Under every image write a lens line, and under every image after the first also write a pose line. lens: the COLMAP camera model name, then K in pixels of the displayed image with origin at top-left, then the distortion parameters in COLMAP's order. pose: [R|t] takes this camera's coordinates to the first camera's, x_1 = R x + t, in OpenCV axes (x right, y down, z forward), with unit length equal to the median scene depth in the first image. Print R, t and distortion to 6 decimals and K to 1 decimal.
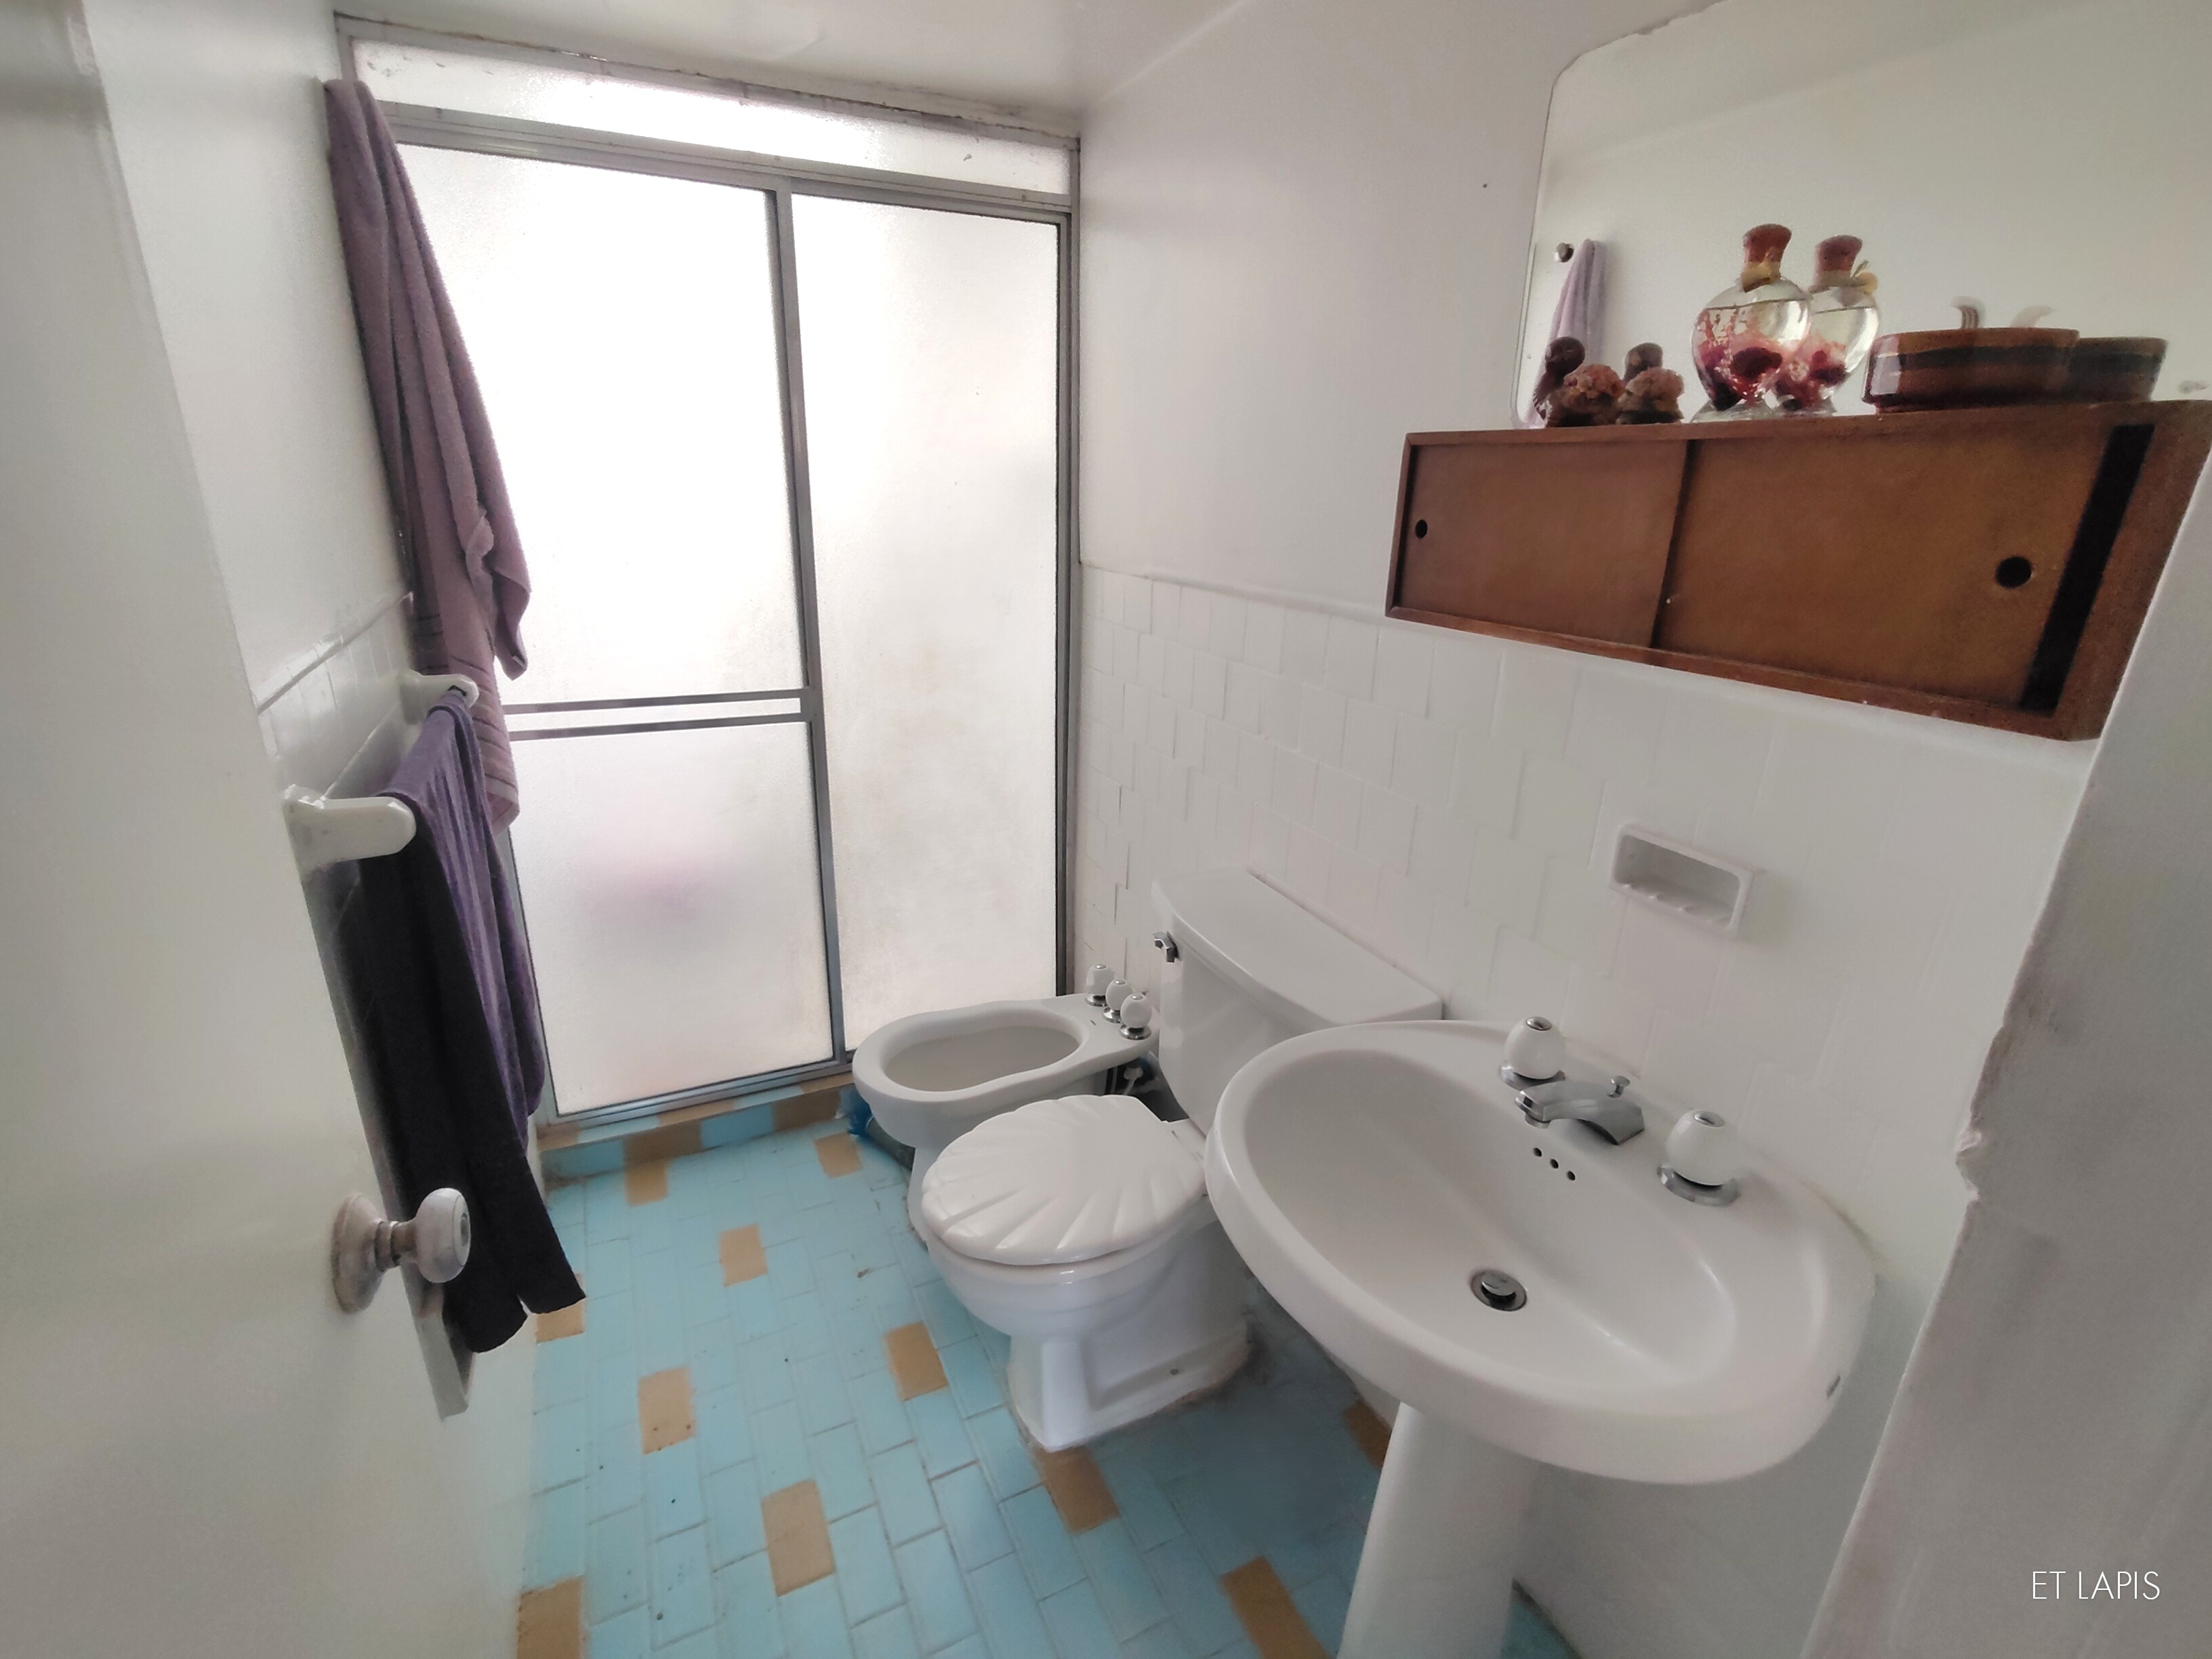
lens RADIAL K [[1042.6, 0, 1098.3], [0, 1042.6, 829.0], [0, 0, 1]] dist [-0.000334, 0.000692]
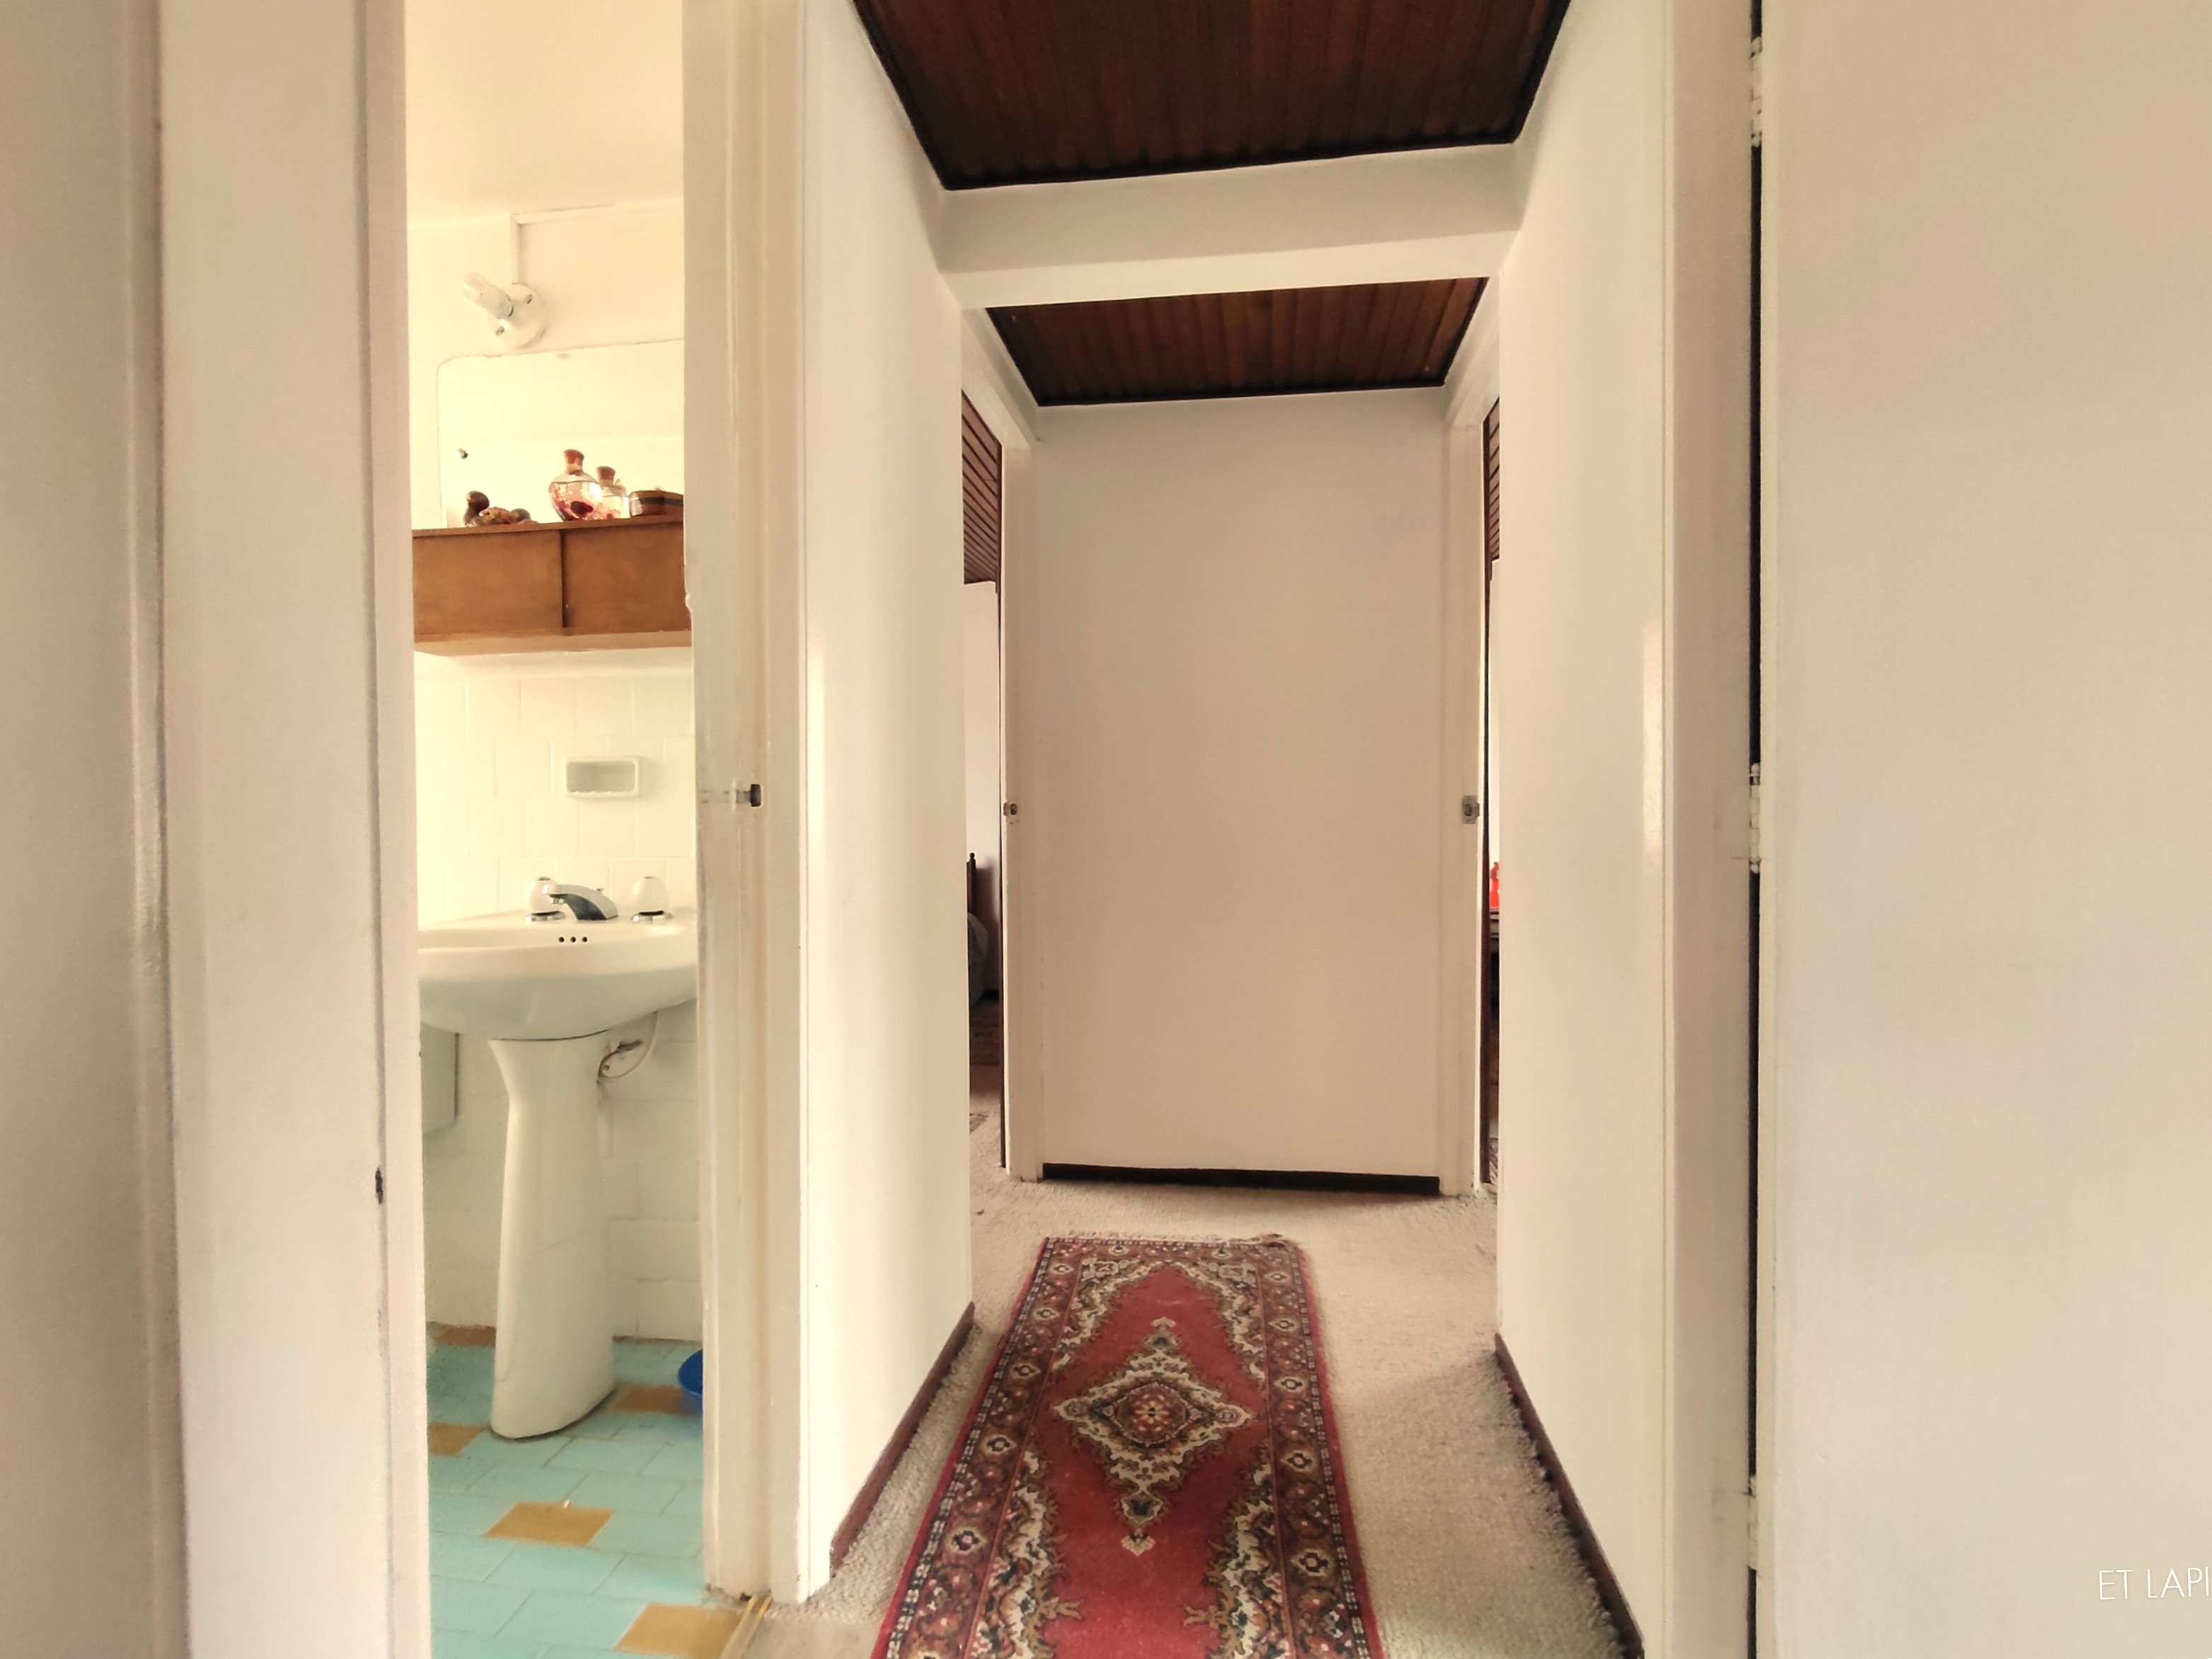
lens RADIAL K [[1042.5, 0, 1121.3], [0, 1042.5, 824.2], [0, 0, 1]] dist [-0.000334, 0.000692]
pose [[0.528879, -0.039555, 0.847775, -0.619070], [0.307135, 0.940128, -0.147740, 0.813913], [-0.791173, 0.338518, 0.509362, -0.741497]]
